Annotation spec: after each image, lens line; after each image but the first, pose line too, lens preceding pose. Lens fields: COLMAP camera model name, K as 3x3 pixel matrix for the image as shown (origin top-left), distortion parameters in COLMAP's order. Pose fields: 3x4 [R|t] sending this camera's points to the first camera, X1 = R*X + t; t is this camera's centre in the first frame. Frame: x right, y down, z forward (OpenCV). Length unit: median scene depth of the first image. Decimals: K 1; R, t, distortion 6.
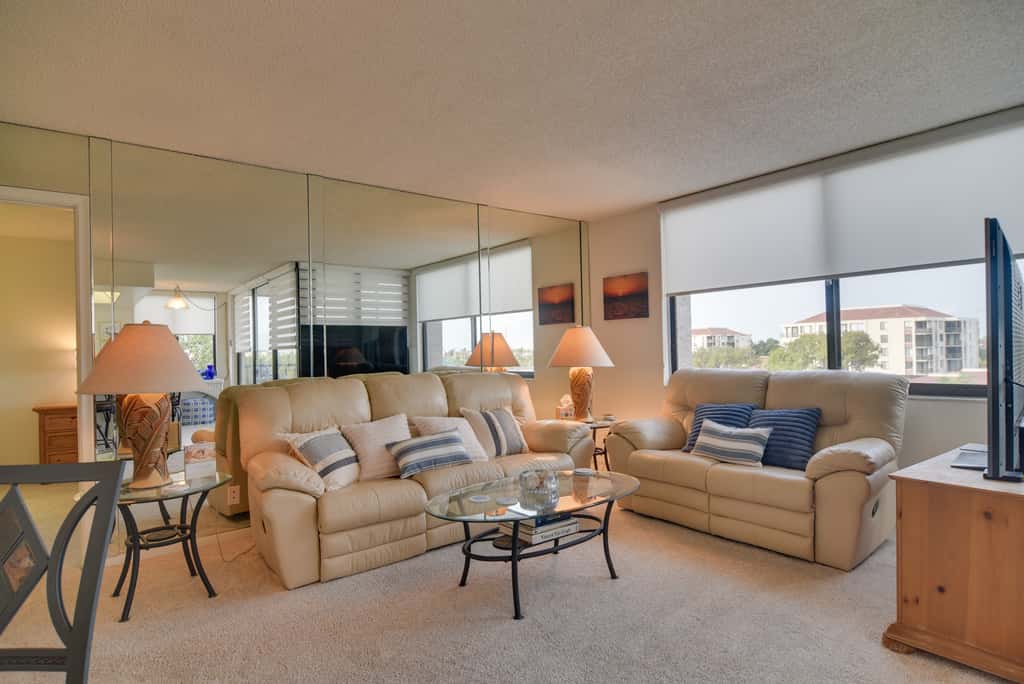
lens RADIAL K [[585.4, 0, 521.1], [0, 585.4, 344.0], [0, 0, 1]] dist [0.003740, -0.004988]
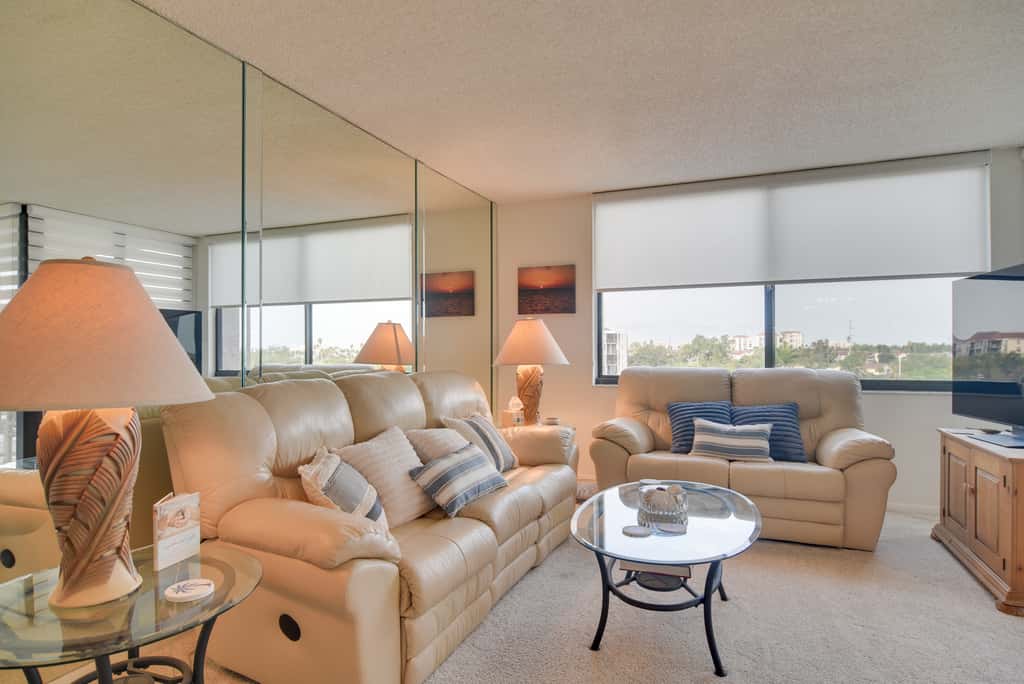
lens RADIAL K [[585.4, 0, 519.7], [0, 585.4, 346.2], [0, 0, 1]] dist [0.003740, -0.004988]
pose [[0.864223, 0.021993, 0.502628, -0.348184], [-0.020317, 0.999755, -0.008813, 0.018575], [-0.502698, -0.002595, 0.864458, 0.241586]]
